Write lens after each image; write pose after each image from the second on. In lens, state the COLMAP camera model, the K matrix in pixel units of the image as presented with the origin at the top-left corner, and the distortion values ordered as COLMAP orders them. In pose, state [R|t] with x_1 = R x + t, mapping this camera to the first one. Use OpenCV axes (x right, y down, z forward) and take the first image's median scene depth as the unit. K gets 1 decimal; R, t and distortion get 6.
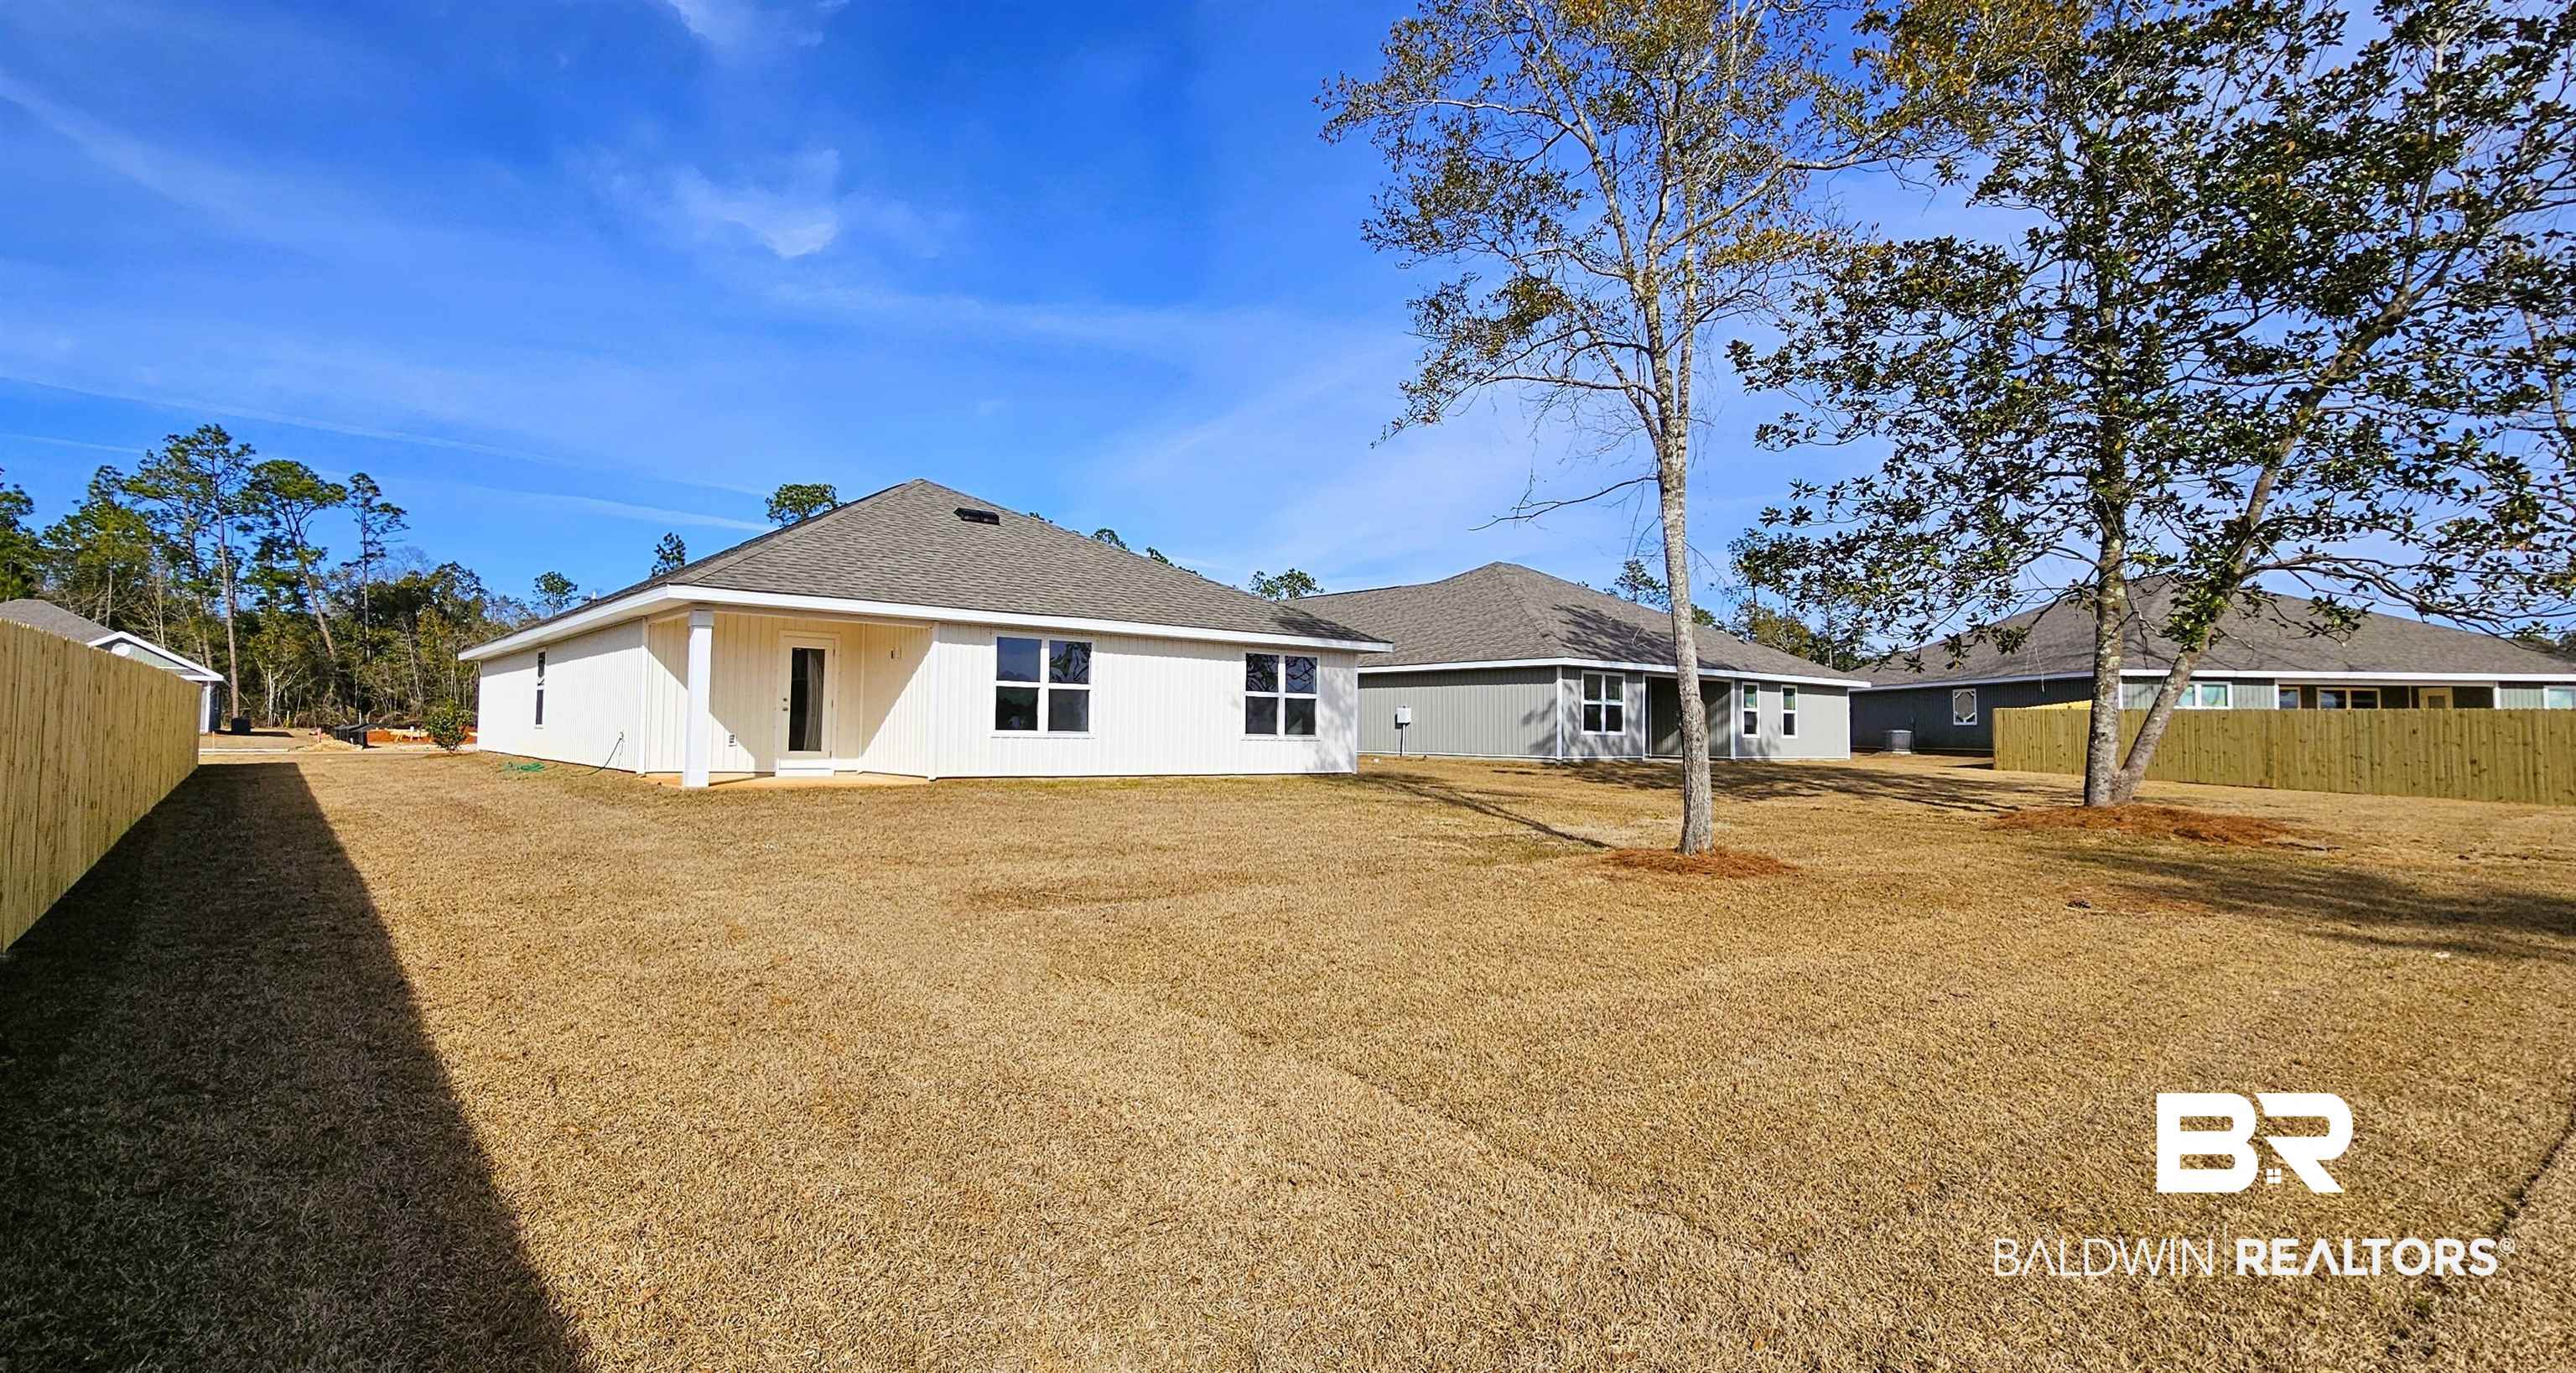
lens RADIAL K [[1235.4, 0, 1287.0], [0, 1235.4, 655.4], [0, 0, 1]] dist [-0.000632, -0.000088]
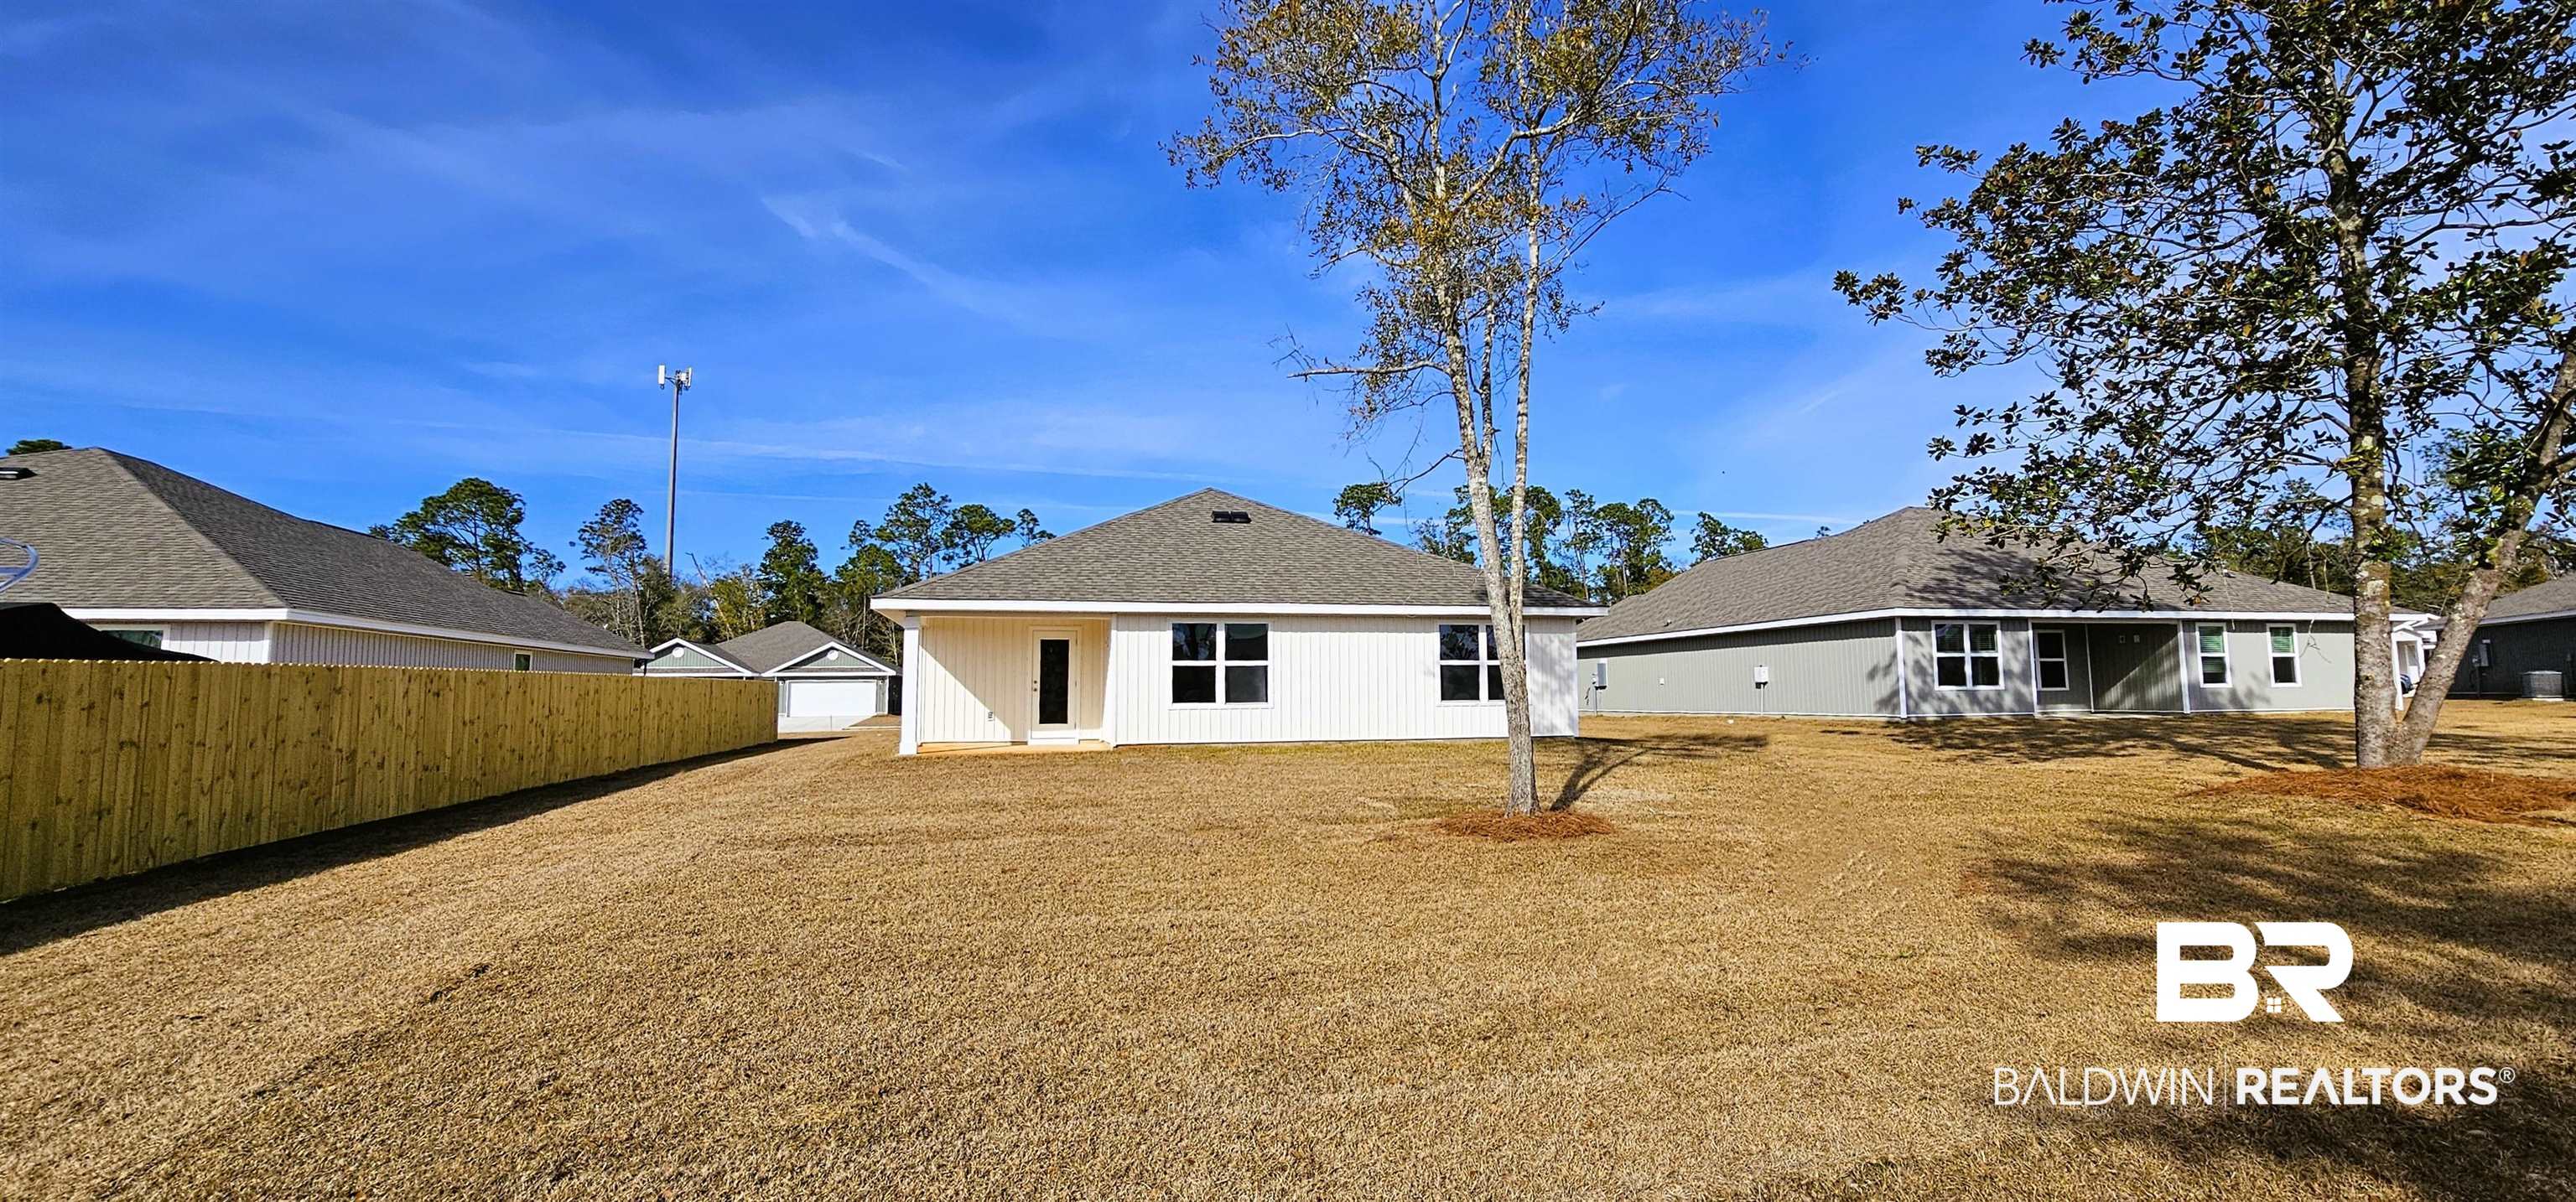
lens RADIAL K [[1157.0, 0, 1288.0], [0, 1157.0, 601.0], [0, 0, 1]] dist [0.003581, 0.000264]
pose [[0.920572, -0.057011, -0.386390, 0.135086], [0.048495, 0.998318, -0.031760, 0.001686], [0.387550, 0.010500, 0.921789, 0.014041]]
